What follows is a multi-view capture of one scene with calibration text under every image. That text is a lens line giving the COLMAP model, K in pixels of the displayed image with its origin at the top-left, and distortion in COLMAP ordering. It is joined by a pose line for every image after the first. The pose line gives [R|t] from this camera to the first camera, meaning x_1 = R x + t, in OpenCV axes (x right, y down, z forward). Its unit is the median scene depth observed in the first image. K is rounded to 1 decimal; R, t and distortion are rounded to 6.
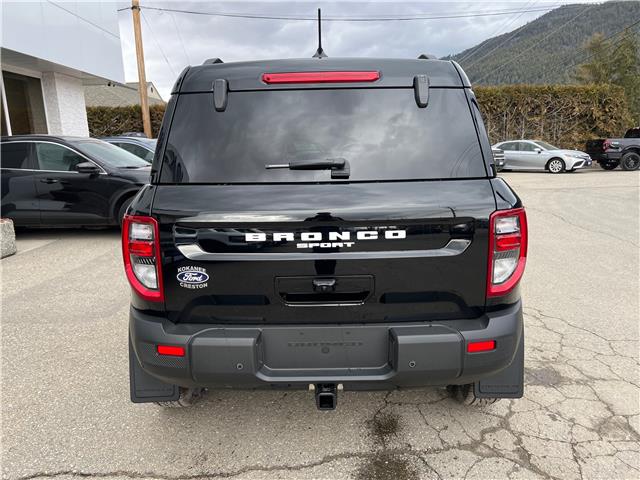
lens RADIAL K [[478.6, 0, 319.7], [0, 478.6, 234.8], [0, 0, 1]] dist [0.076319, -0.076370]
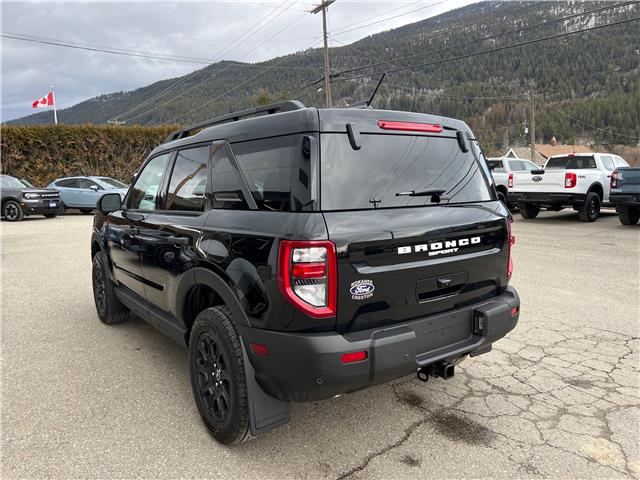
lens RADIAL K [[478.1, 0, 319.1], [0, 478.1, 237.2], [0, 0, 1]] dist [0.073652, -0.088311]
pose [[0.809620, -0.063543, 0.583504, -0.777956], [0.103611, 0.993984, -0.035517, -0.005342], [-0.577737, 0.089213, 0.811333, 0.086084]]
